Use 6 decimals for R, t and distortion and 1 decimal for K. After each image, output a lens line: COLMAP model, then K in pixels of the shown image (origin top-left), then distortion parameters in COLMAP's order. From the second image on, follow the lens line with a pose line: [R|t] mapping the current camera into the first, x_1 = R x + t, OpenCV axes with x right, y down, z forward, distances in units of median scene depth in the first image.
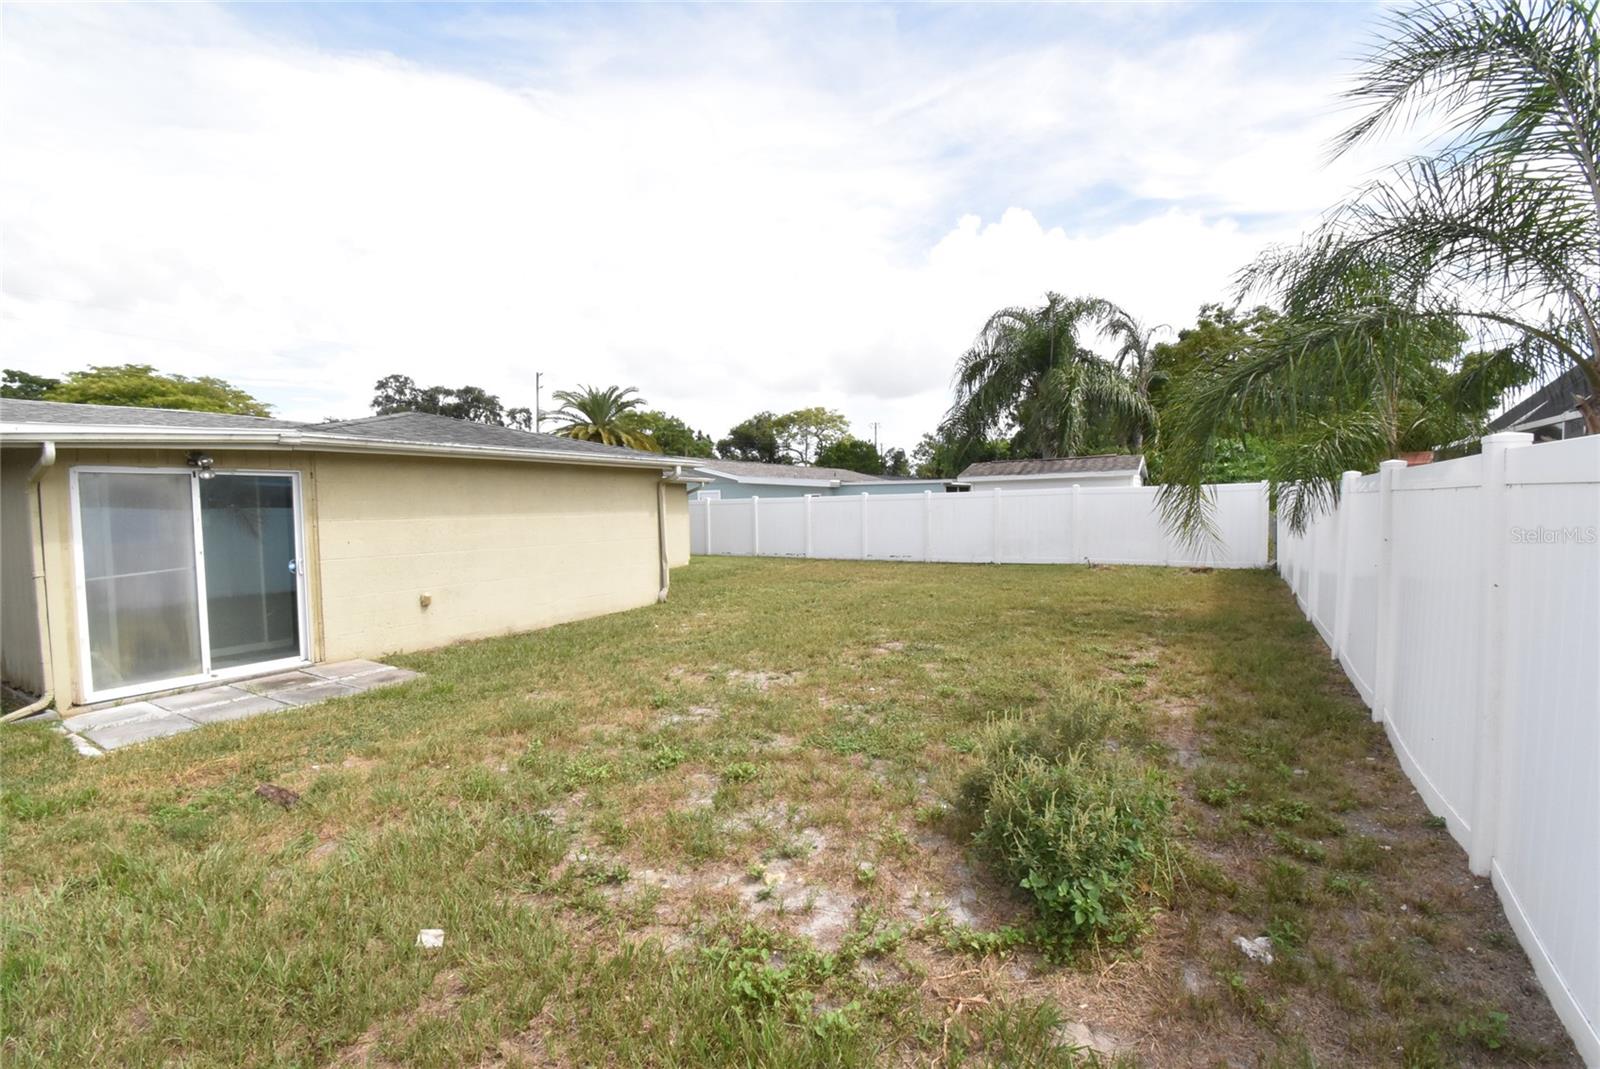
lens RADIAL K [[705.0, 0, 800.0], [0, 705.0, 534.5], [0, 0, 1]] dist [0.020639, -0.027488]
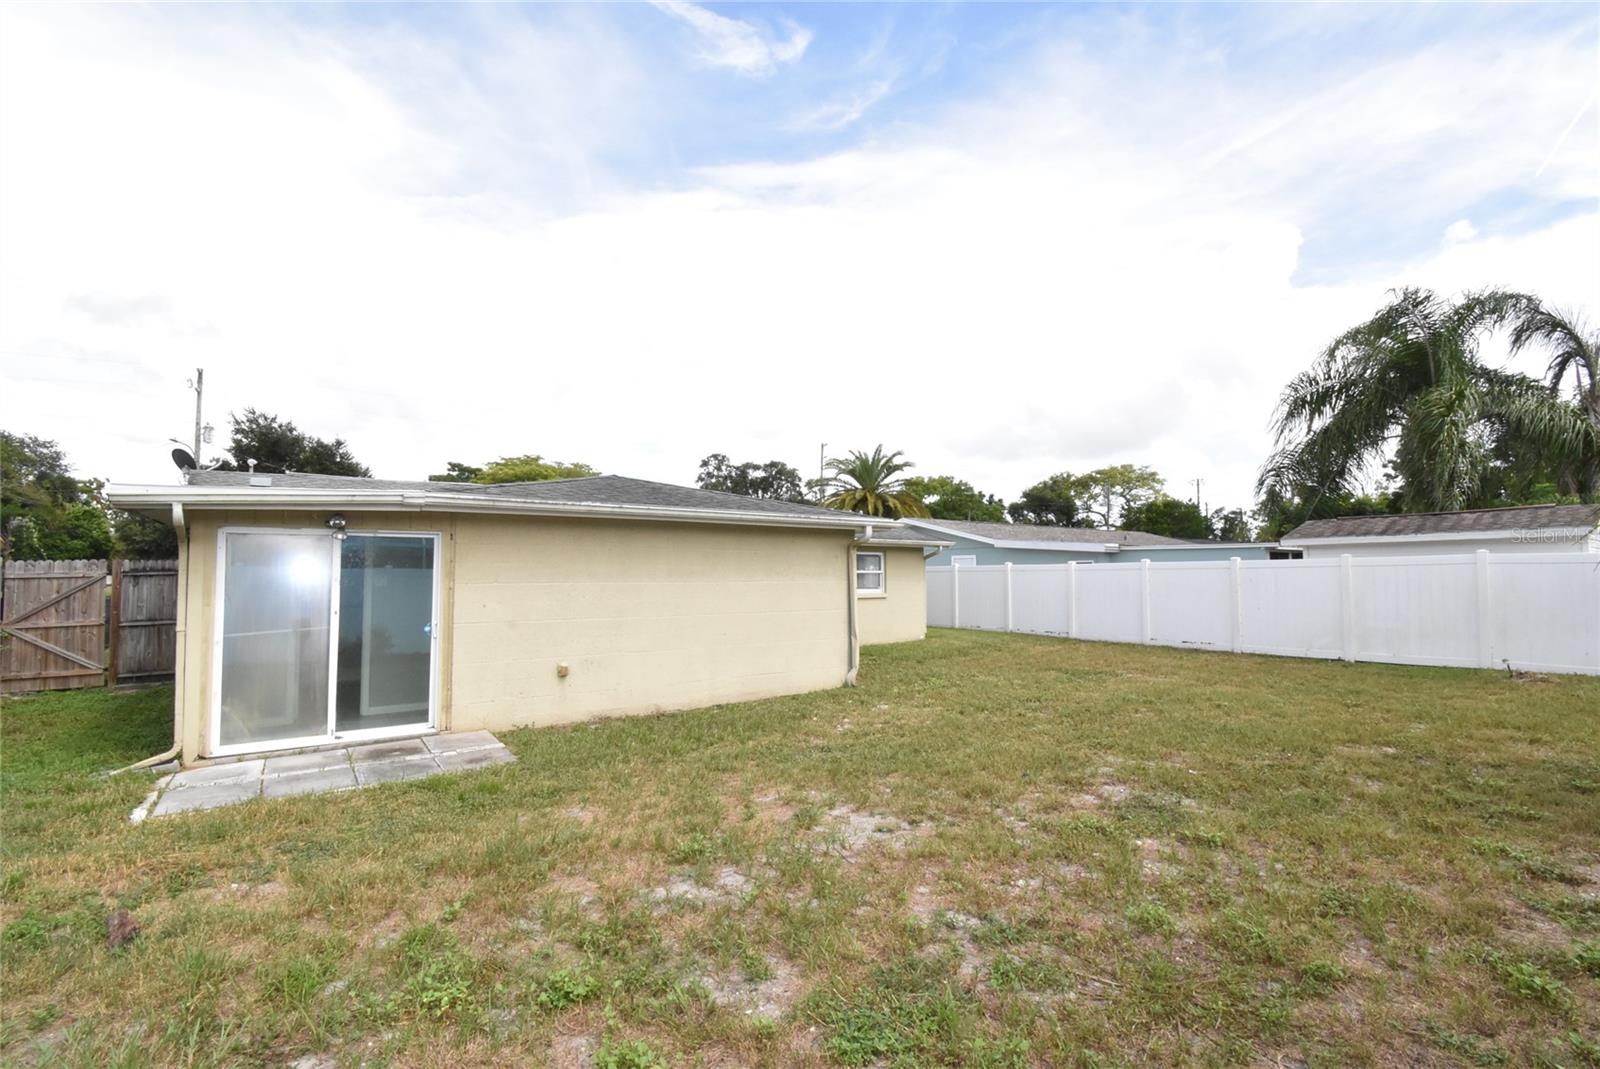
lens RADIAL K [[705.0, 0, 800.0], [0, 705.0, 534.5], [0, 0, 1]] dist [0.020639, -0.027488]
pose [[0.914893, -0.006923, -0.403636, 0.050291], [-0.030598, 0.995788, -0.086434, -0.005449], [0.402535, 0.091429, 0.910827, 0.099593]]
